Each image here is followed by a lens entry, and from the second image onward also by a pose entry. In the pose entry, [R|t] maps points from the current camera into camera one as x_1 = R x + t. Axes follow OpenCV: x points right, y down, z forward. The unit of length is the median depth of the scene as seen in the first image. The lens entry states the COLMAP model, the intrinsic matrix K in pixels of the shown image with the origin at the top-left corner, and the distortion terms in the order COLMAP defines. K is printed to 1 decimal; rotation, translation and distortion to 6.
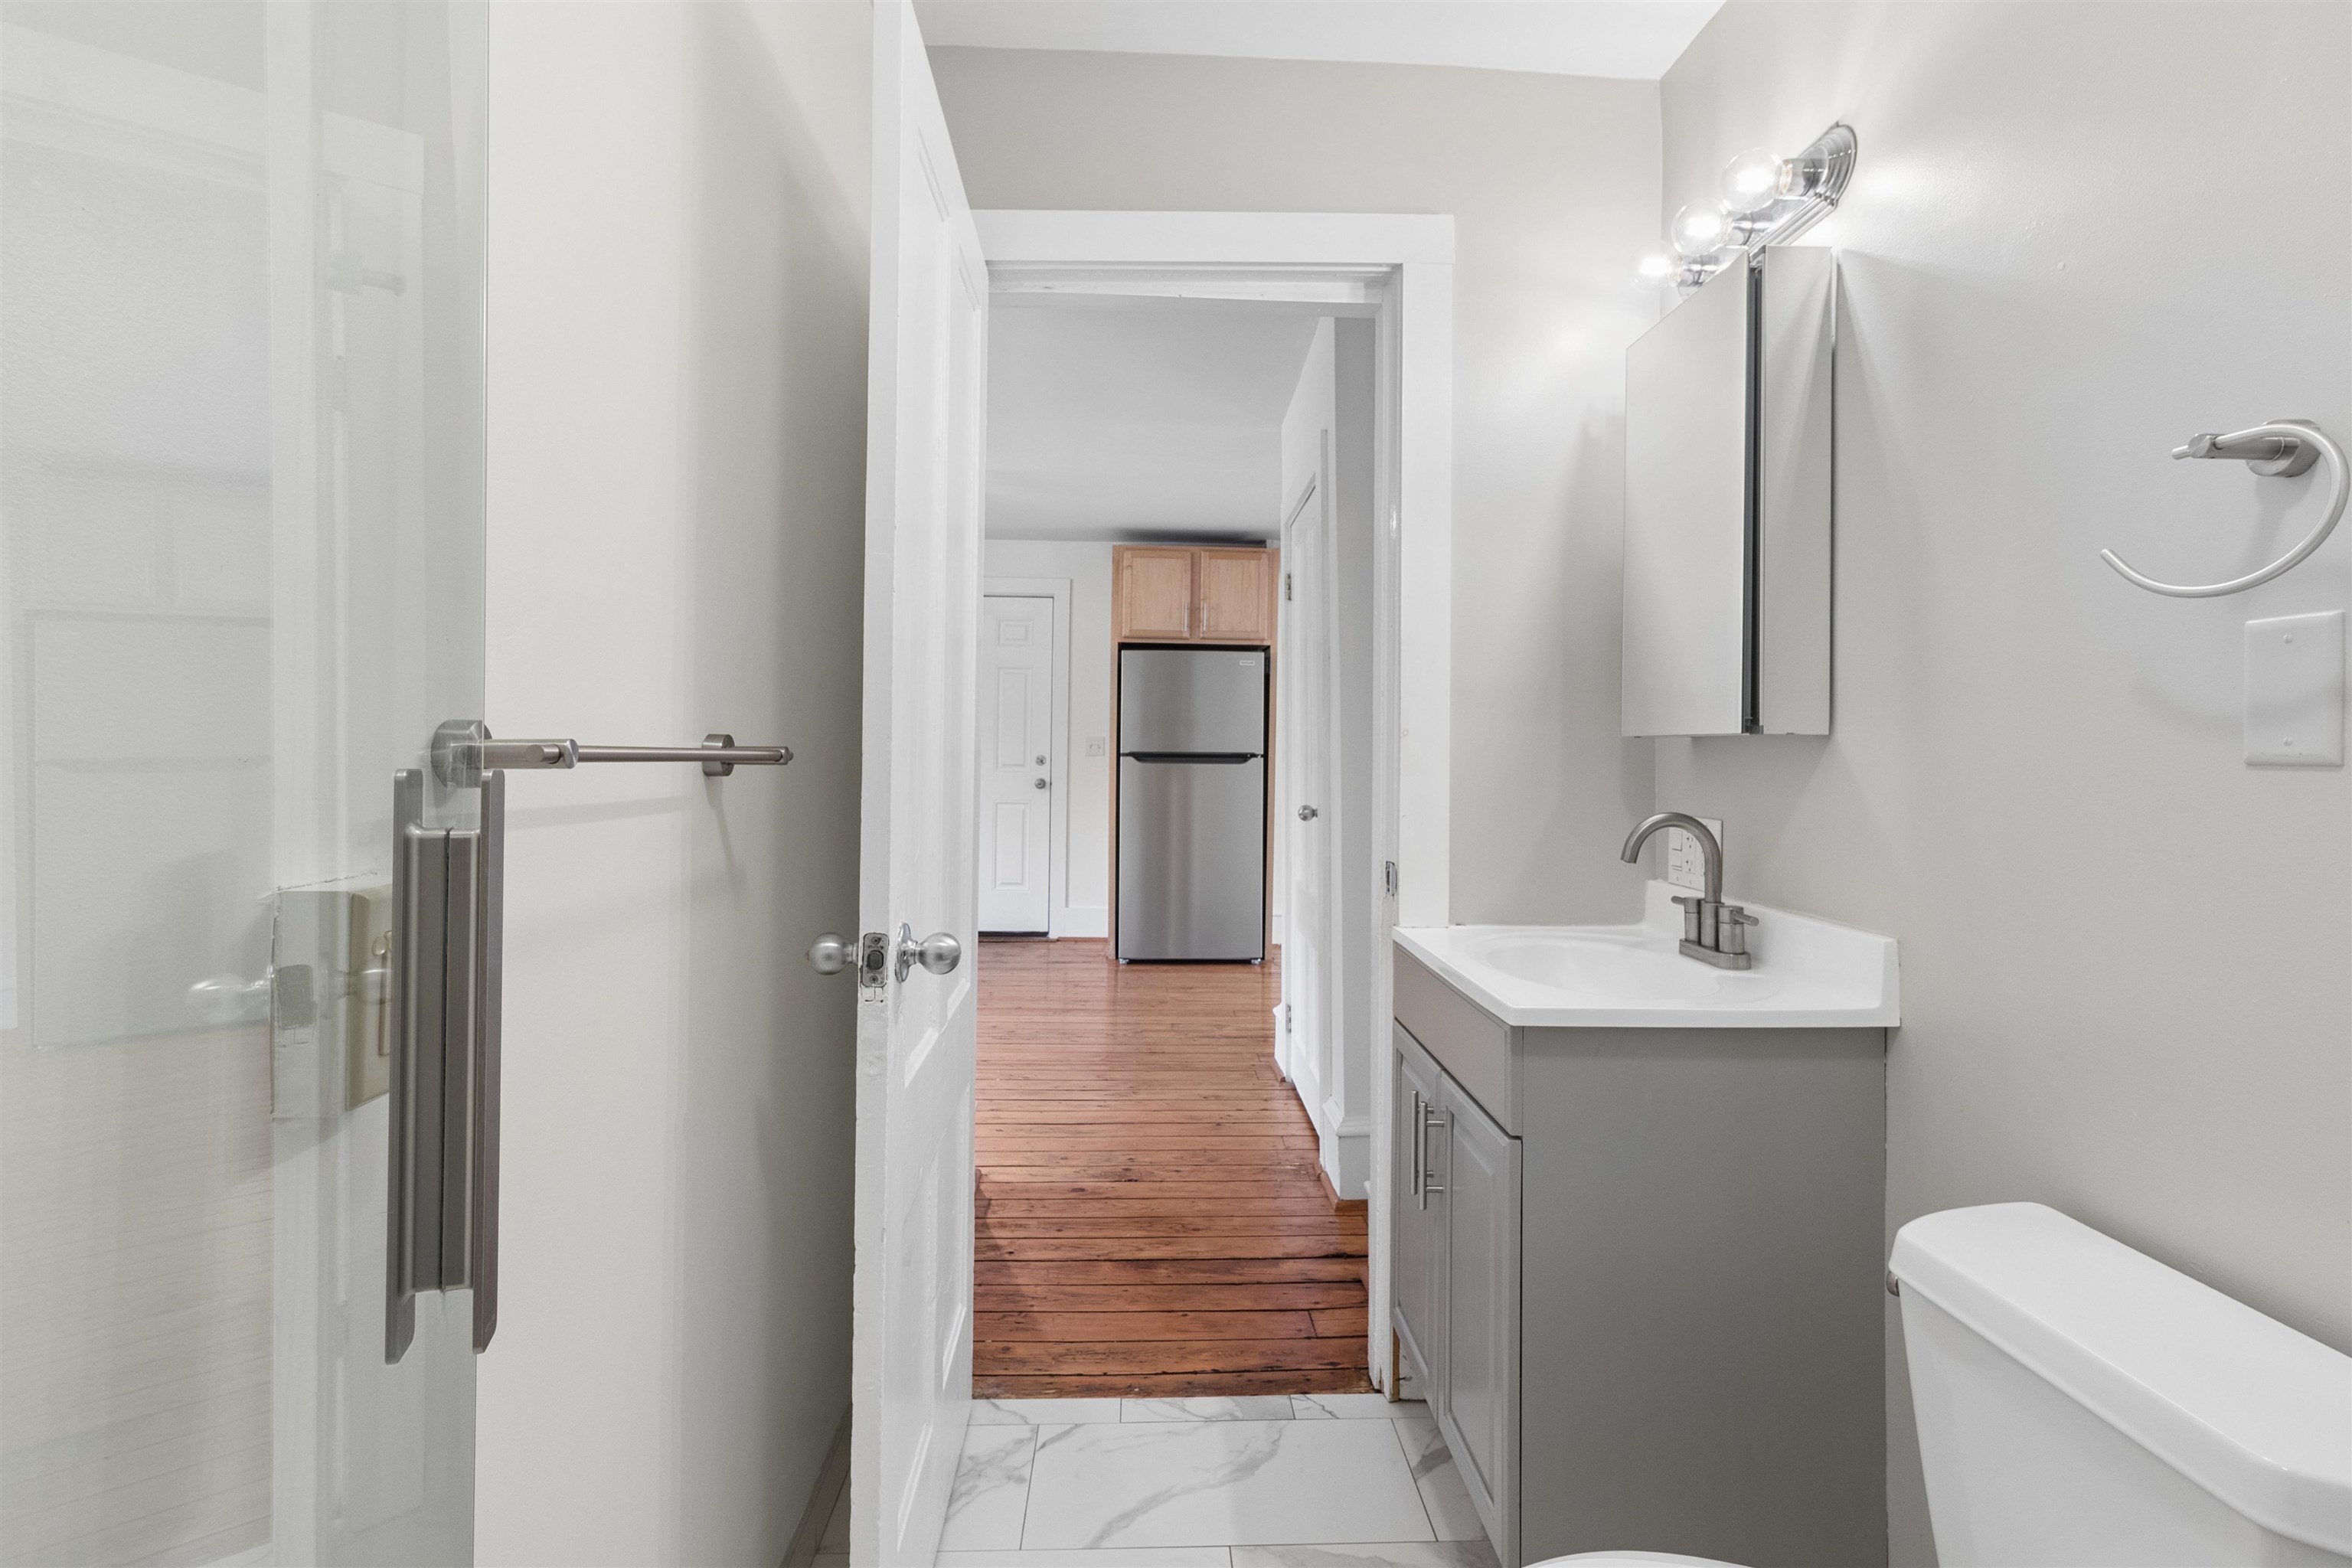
lens RADIAL K [[1079.7, 0, 1172.9], [0, 1079.7, 765.6], [0, 0, 1]] dist [0.000600, 0.000027]
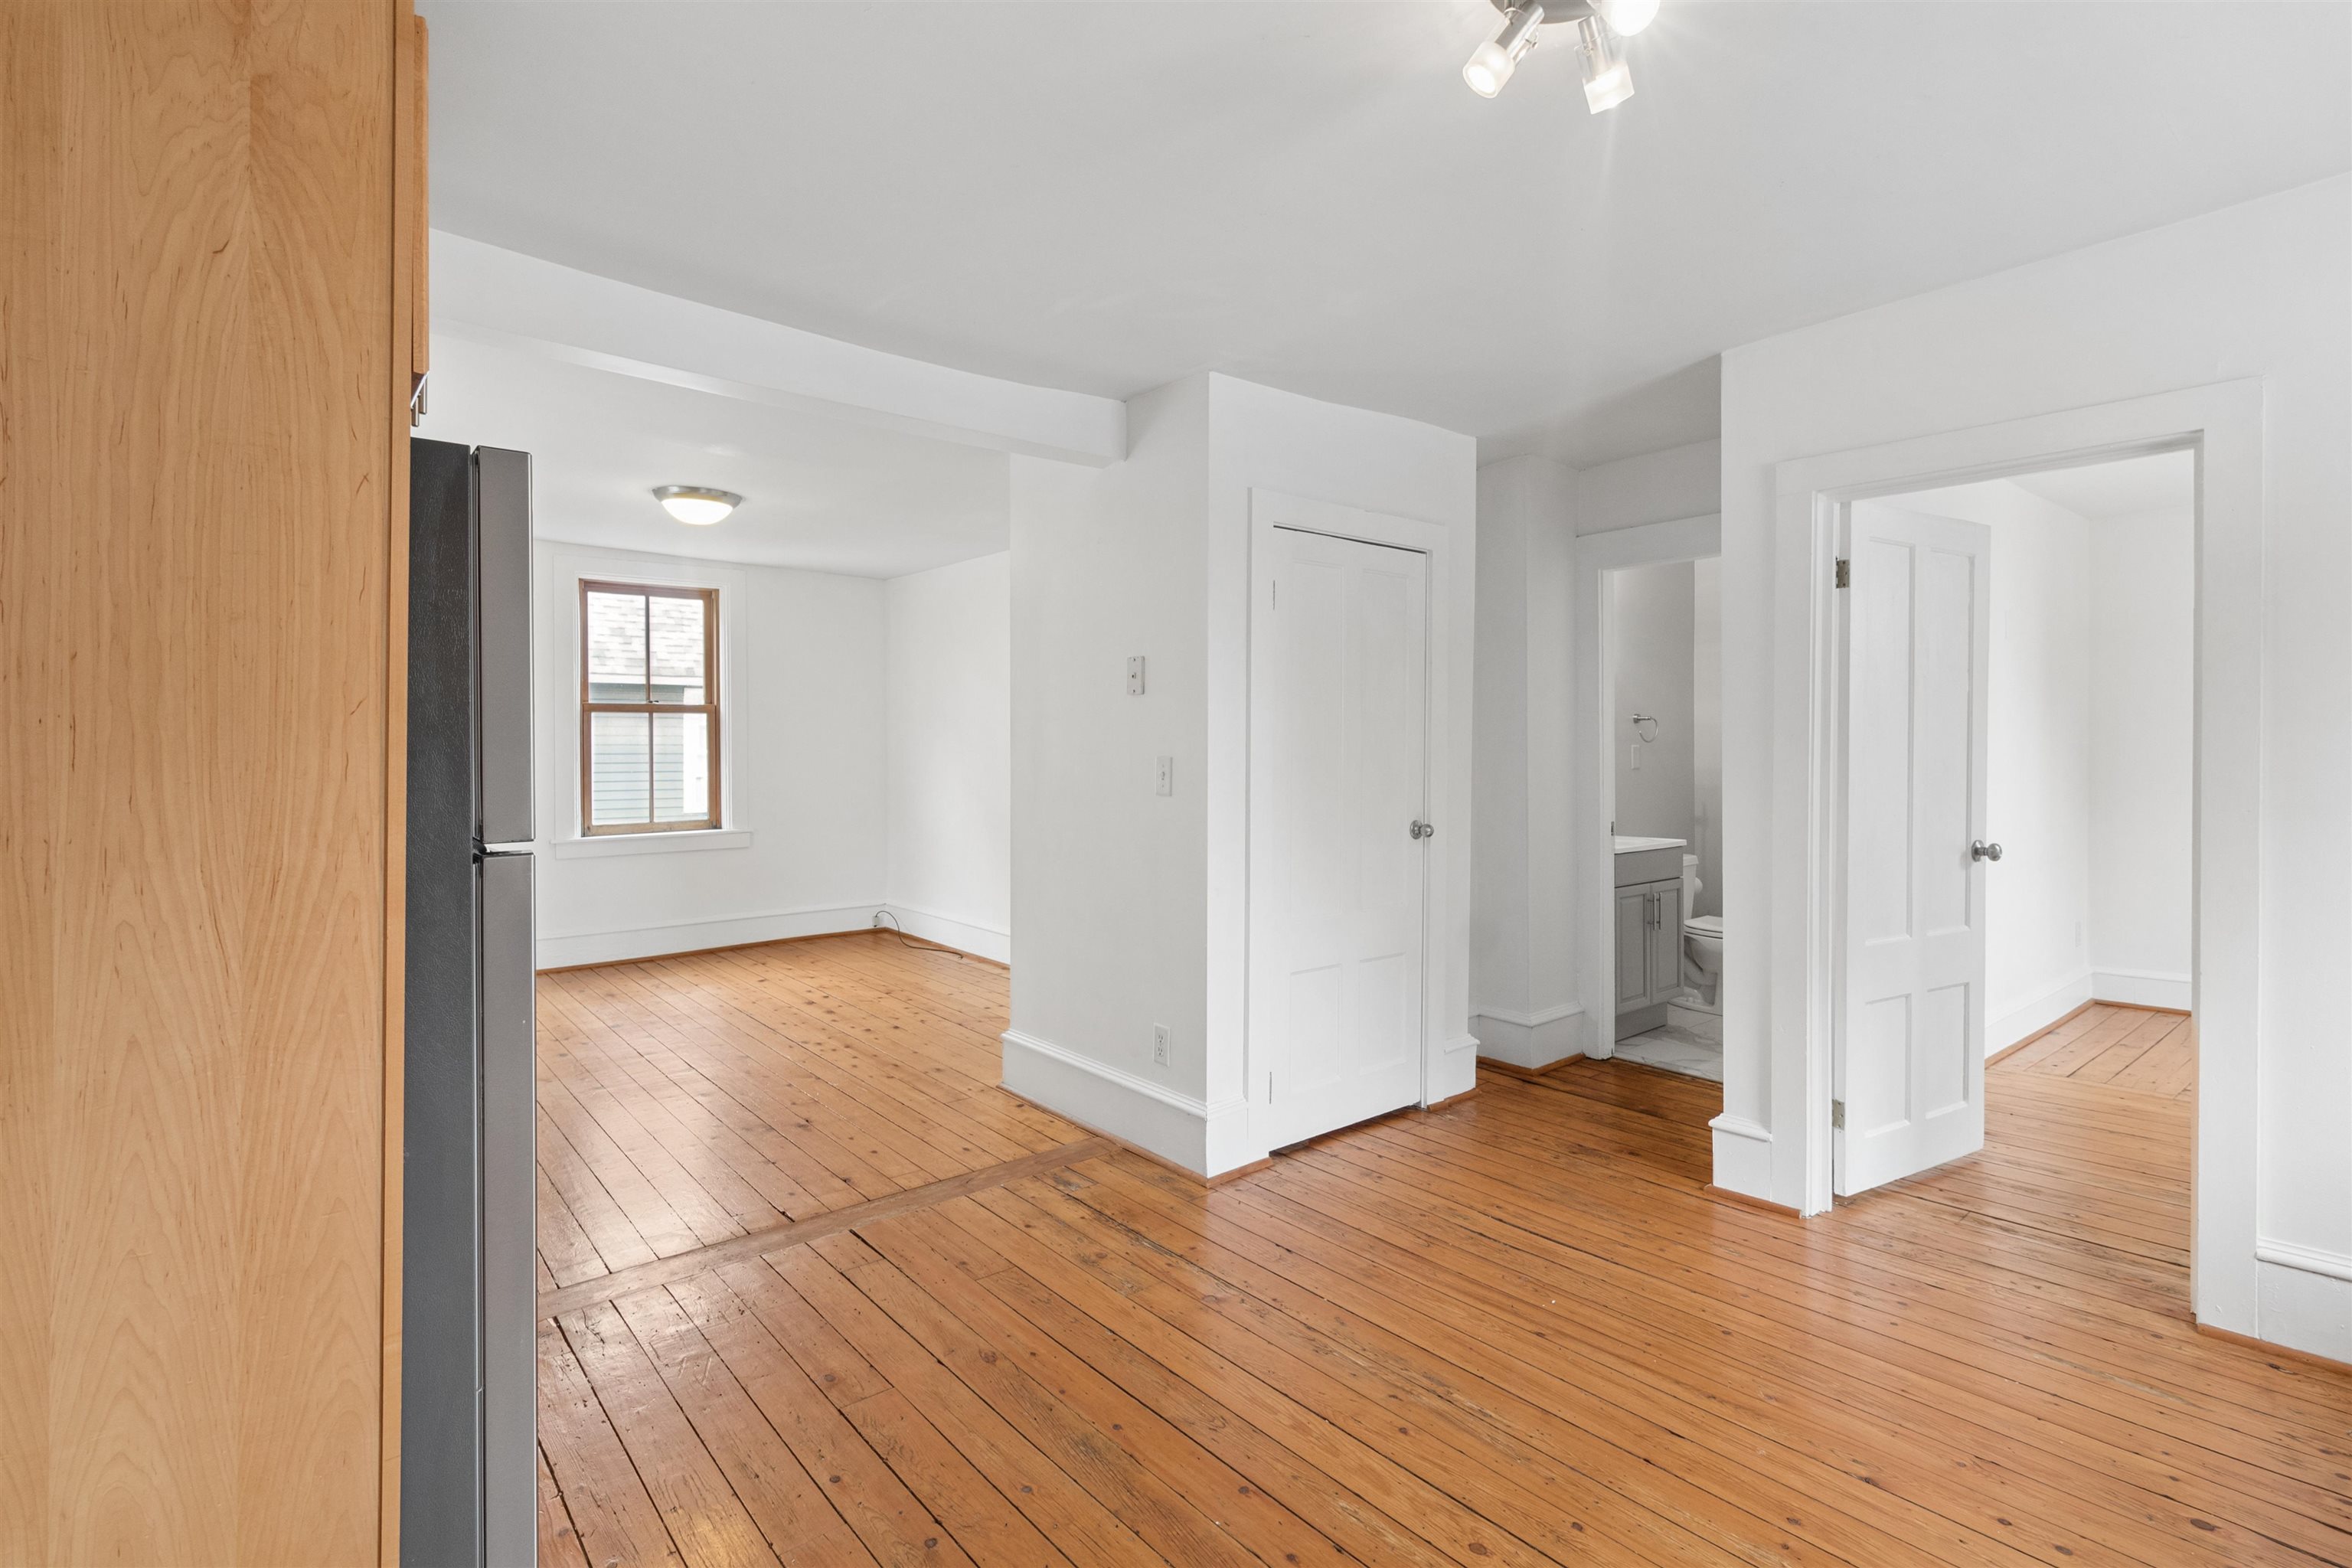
lens RADIAL K [[1110.1, 0, 1176.2], [0, 1110.1, 735.3], [0, 0, 1]] dist [-0.000500, 0.000033]
pose [[-0.607643, -0.004280, 0.794199, -0.350141], [0.010951, 0.999845, 0.013767, -0.037137], [-0.794135, 0.017062, -0.607502, 1.008533]]
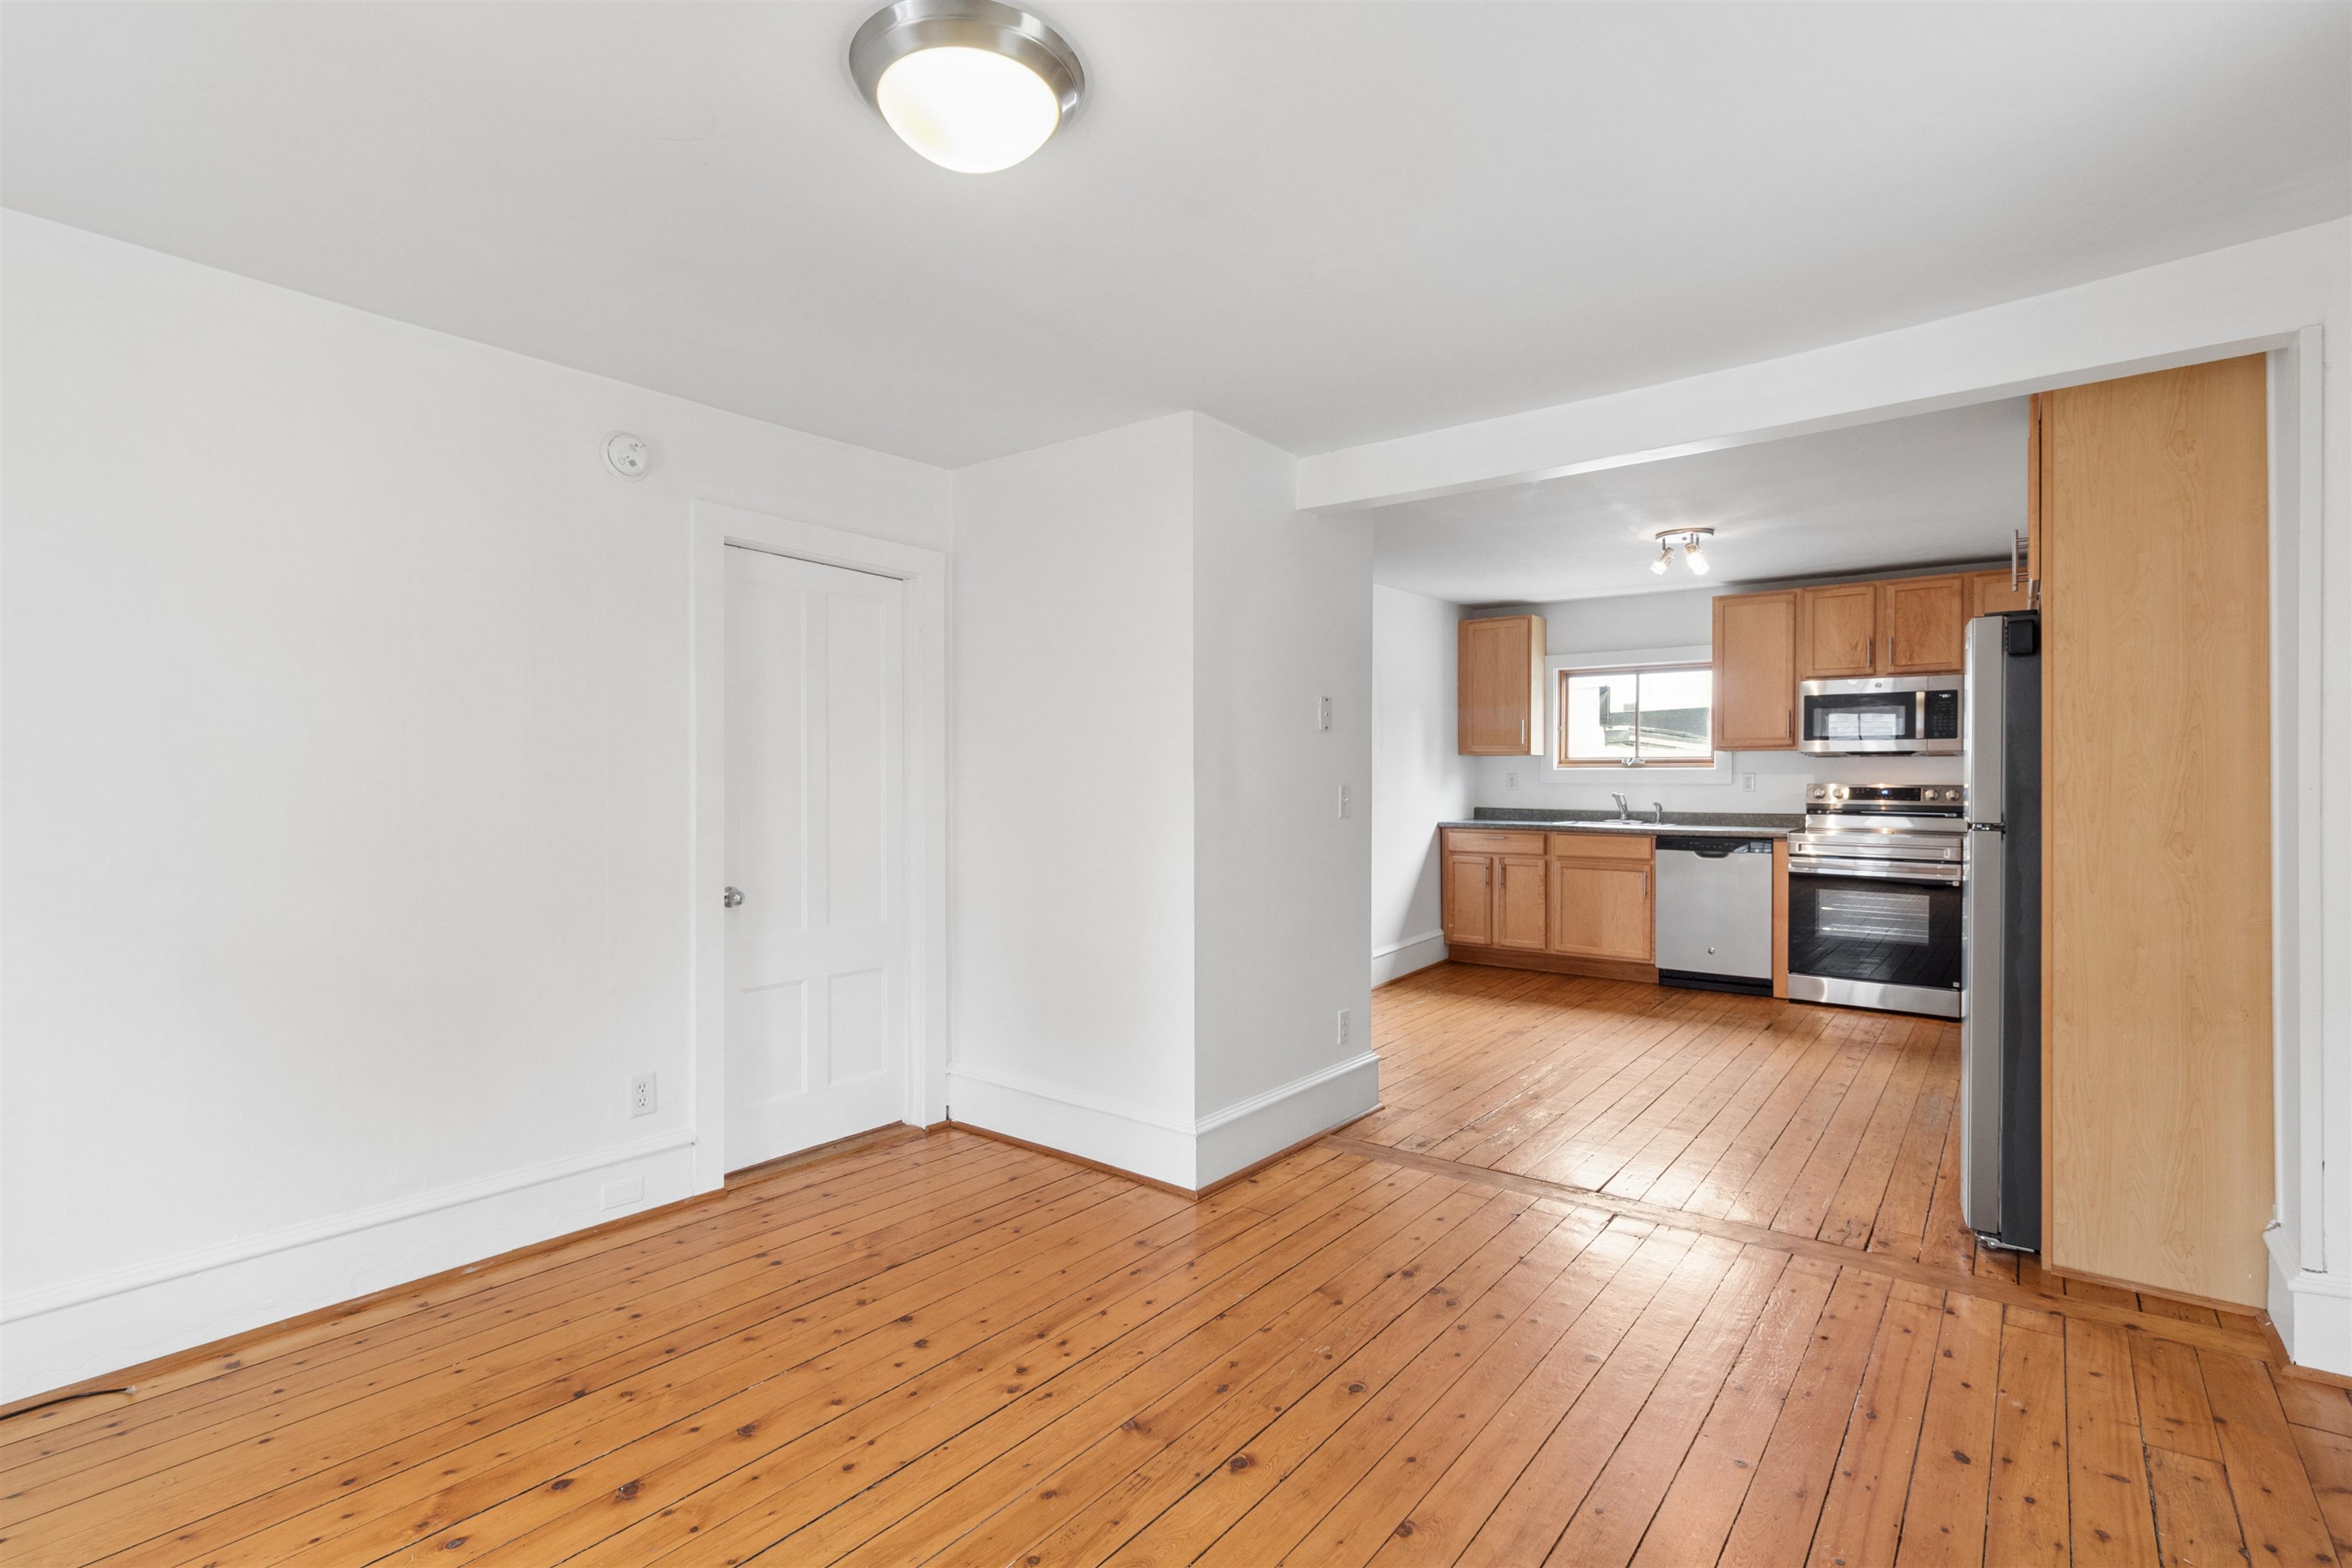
lens RADIAL K [[1108.6, 0, 1164.3], [0, 1108.6, 782.9], [0, 0, 1]] dist [0.002062, -0.000189]
pose [[-0.647506, -0.008578, -0.762012, 0.699936], [-0.023946, 0.999672, 0.009094, -0.022420], [0.761684, 0.024135, -0.647499, 1.021903]]
